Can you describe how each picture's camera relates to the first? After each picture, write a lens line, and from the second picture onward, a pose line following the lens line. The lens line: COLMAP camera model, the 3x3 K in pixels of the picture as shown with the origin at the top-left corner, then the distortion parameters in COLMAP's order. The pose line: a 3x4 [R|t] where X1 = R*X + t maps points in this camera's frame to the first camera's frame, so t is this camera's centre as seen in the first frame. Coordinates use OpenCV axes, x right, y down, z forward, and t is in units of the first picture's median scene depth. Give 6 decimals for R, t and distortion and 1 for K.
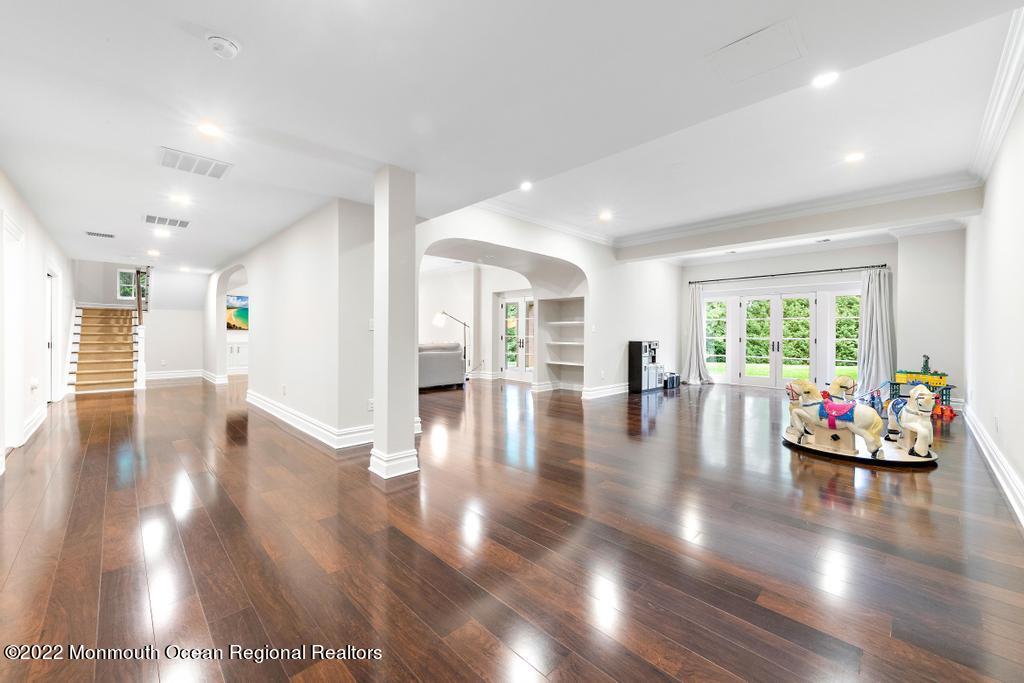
lens RADIAL K [[406.4, 0, 515.7], [0, 406.4, 335.7], [0, 0, 1]] dist [0.021796, 0.000052]
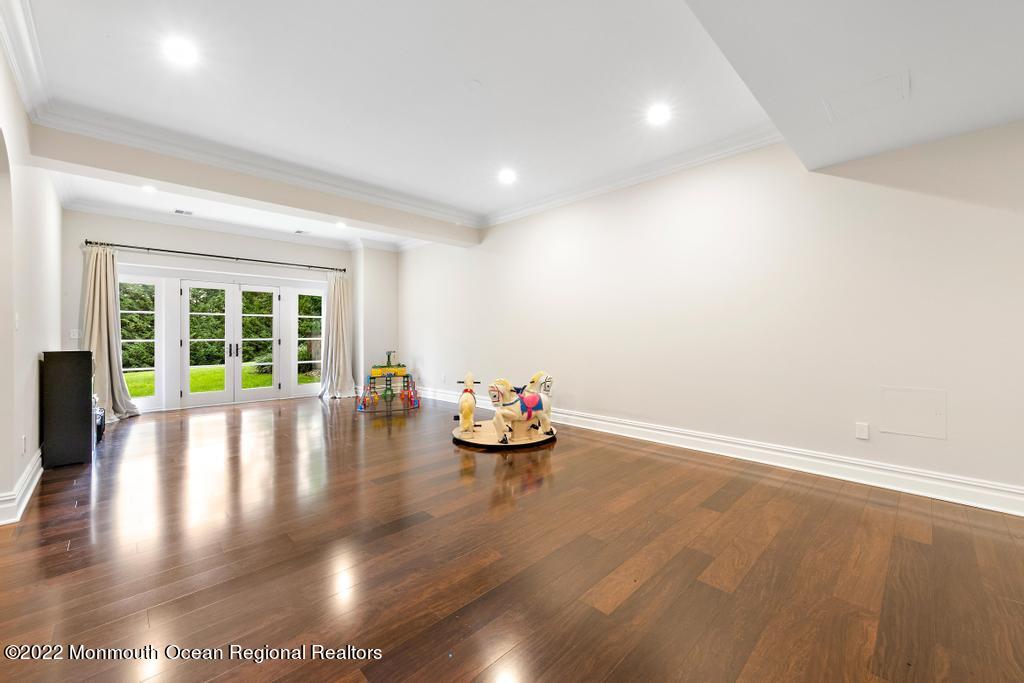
lens RADIAL K [[406.4, 0, 515.7], [0, 406.4, 335.7], [0, 0, 1]] dist [0.021796, 0.000052]
pose [[0.013220, -0.009874, 0.999864, -0.166910], [0.007012, 0.999928, 0.009782, -0.005989], [-0.999888, 0.006882, 0.013289, 0.519165]]
